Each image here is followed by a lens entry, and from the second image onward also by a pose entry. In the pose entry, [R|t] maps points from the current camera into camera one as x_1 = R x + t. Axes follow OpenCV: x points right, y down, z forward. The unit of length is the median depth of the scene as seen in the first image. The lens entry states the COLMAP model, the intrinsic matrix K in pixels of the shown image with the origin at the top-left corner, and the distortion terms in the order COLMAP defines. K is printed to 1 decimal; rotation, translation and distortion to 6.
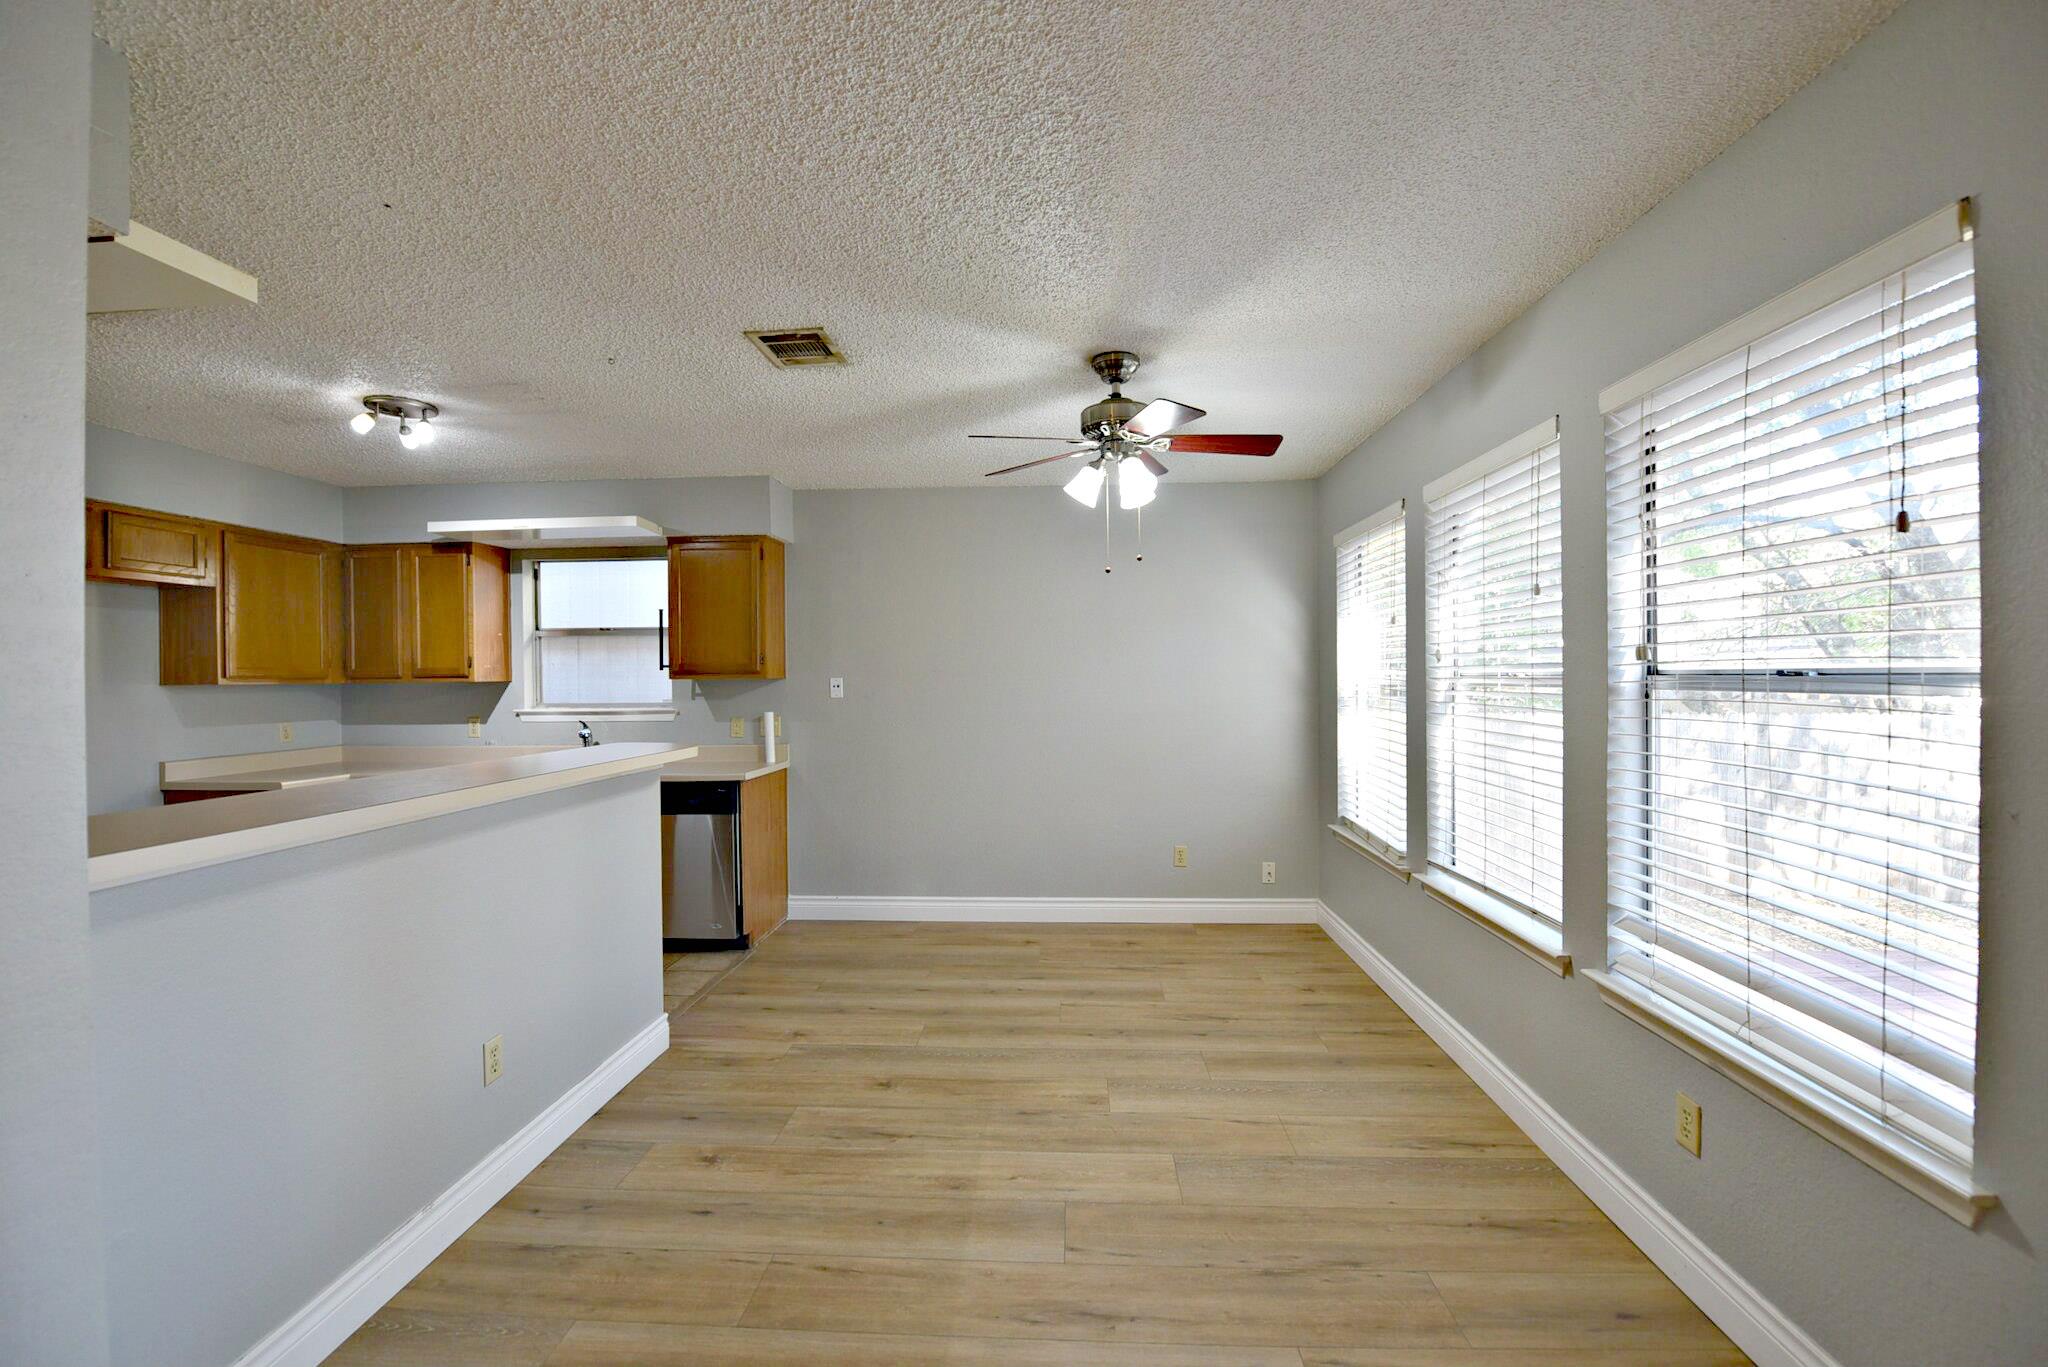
lens RADIAL K [[812.2, 0, 1042.9], [0, 812.2, 666.3], [0, 0, 1]] dist [-0.020480, -0.000581]
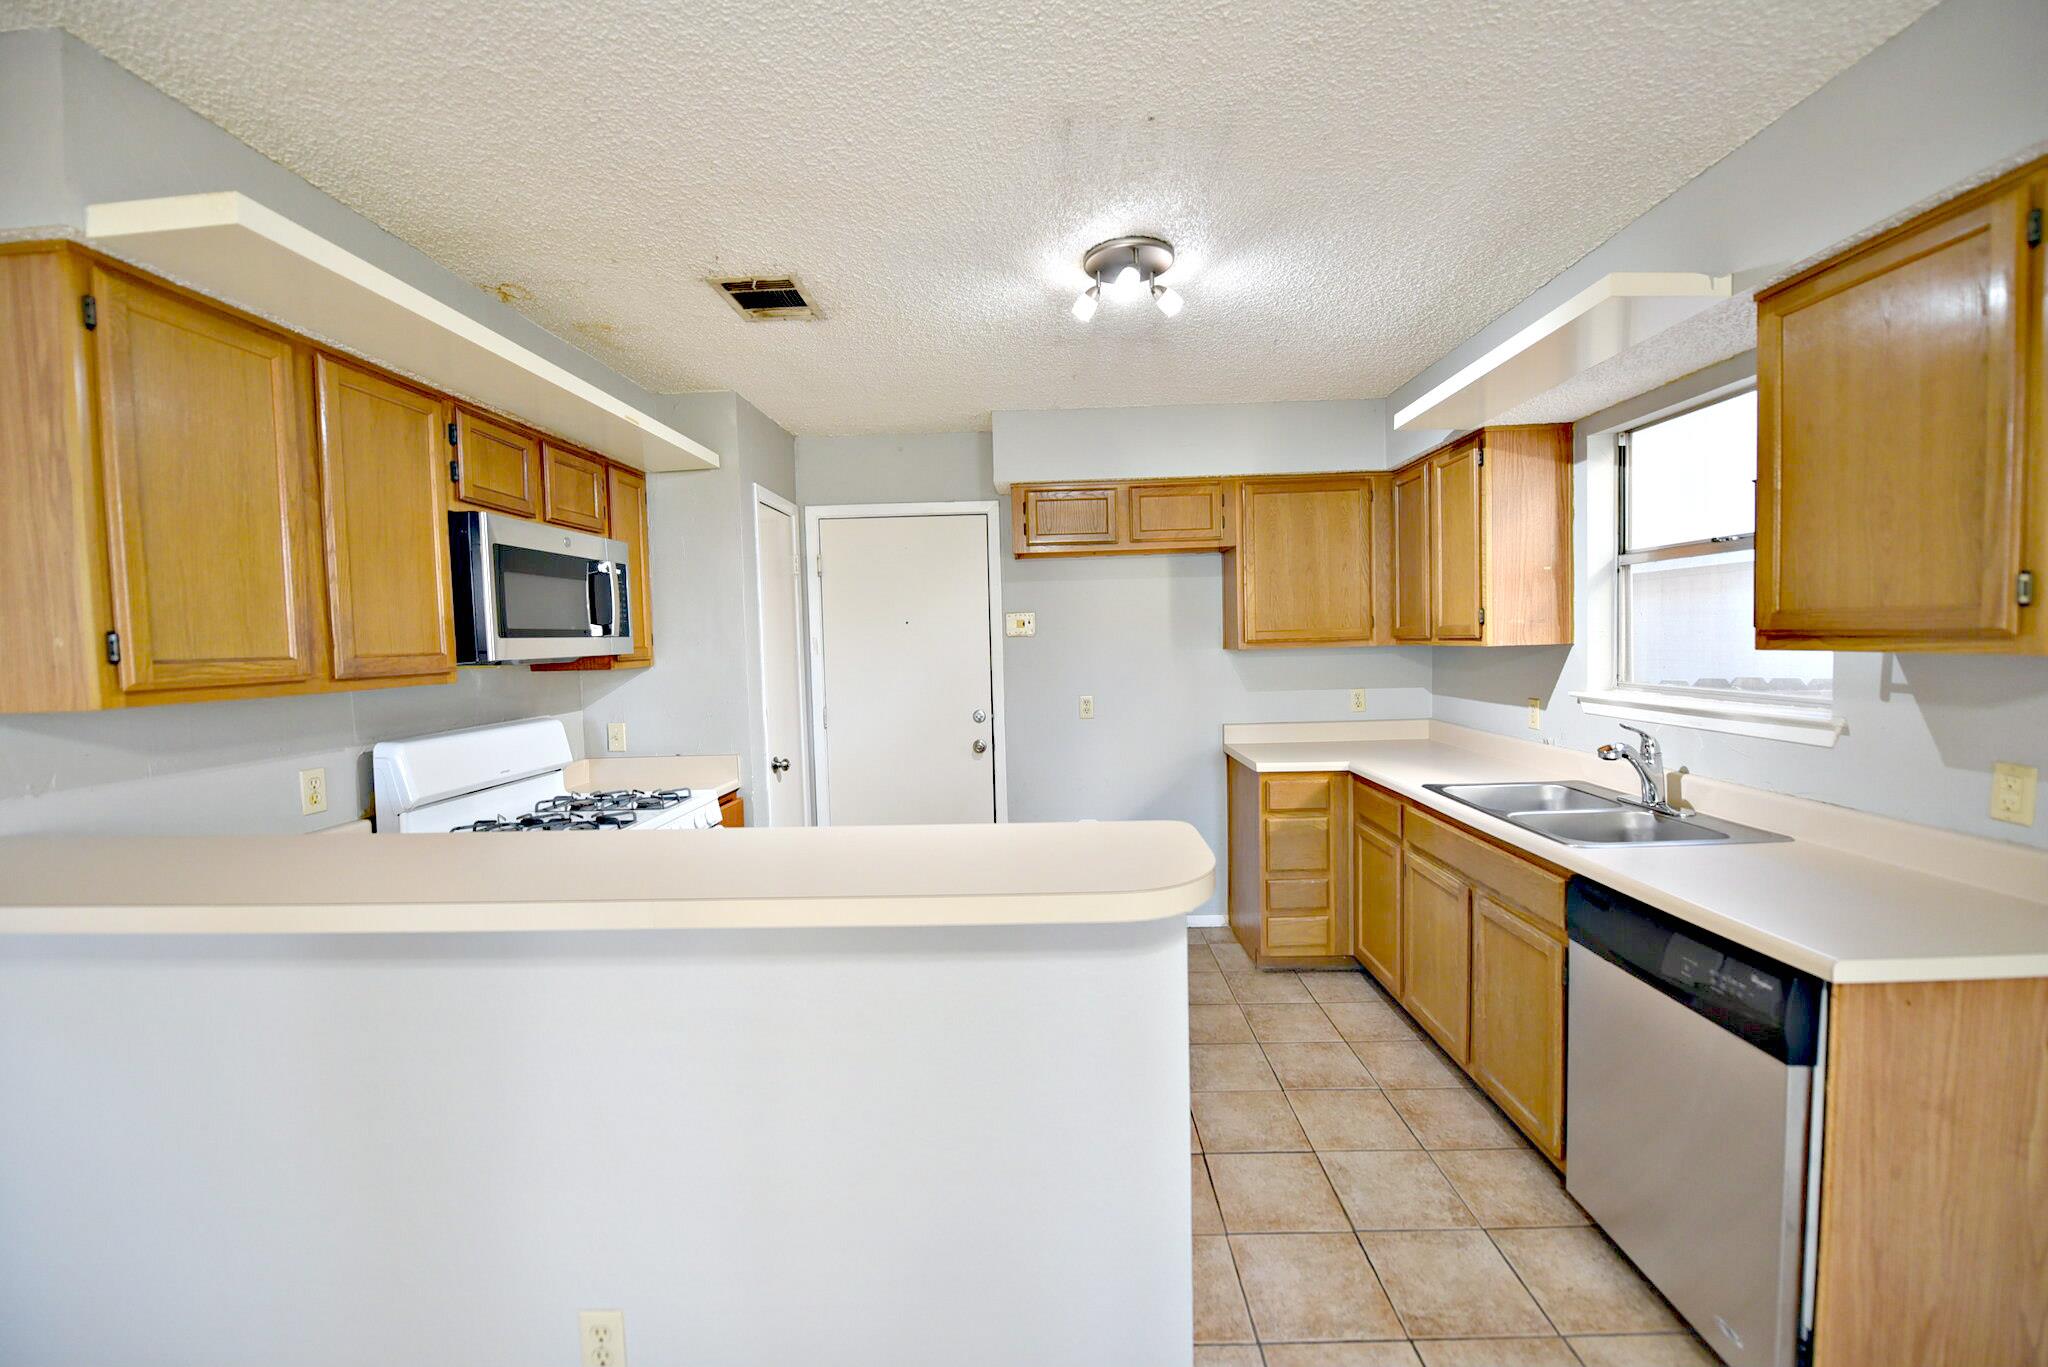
lens RADIAL K [[812.2, 0, 1019.7], [0, 812.2, 682.5], [0, 0, 1]] dist [-0.020480, -0.000581]
pose [[0.013651, 0.062101, -0.997977, -0.100256], [0.041098, 0.997191, 0.062614, -0.011835], [0.999062, -0.041870, 0.011061, 0.926519]]
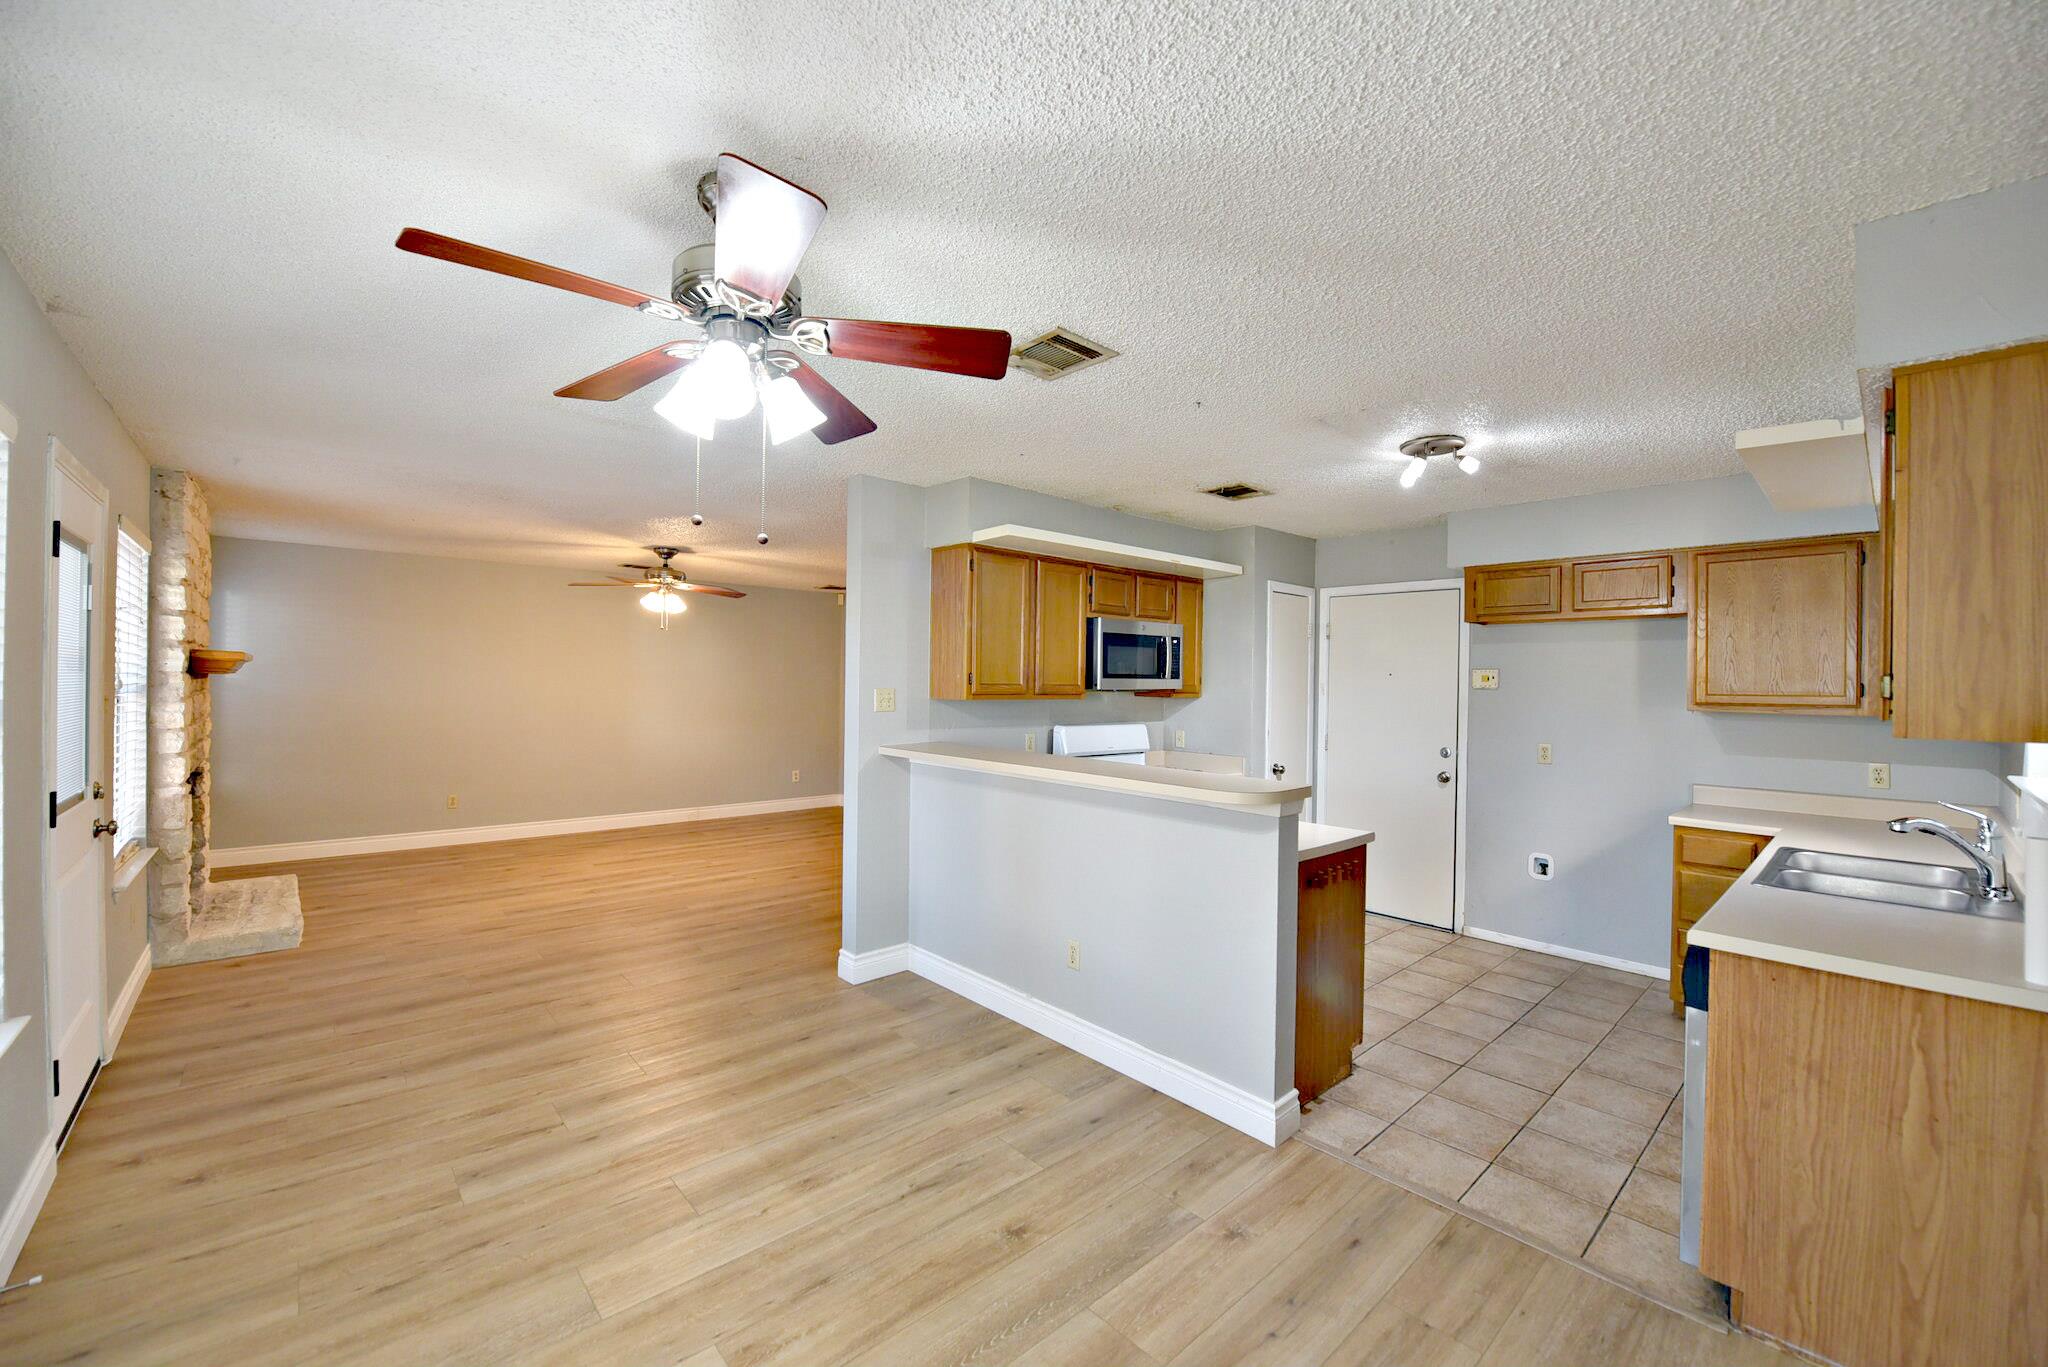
lens RADIAL K [[812.2, 0, 1028.7], [0, 812.2, 679.3], [0, 0, 1]] dist [-0.020480, -0.000581]
pose [[-0.712260, -0.001969, -0.701913, 0.322440], [0.001685, 0.999988, -0.004515, -0.017215], [0.701914, -0.004398, -0.712248, 1.448425]]
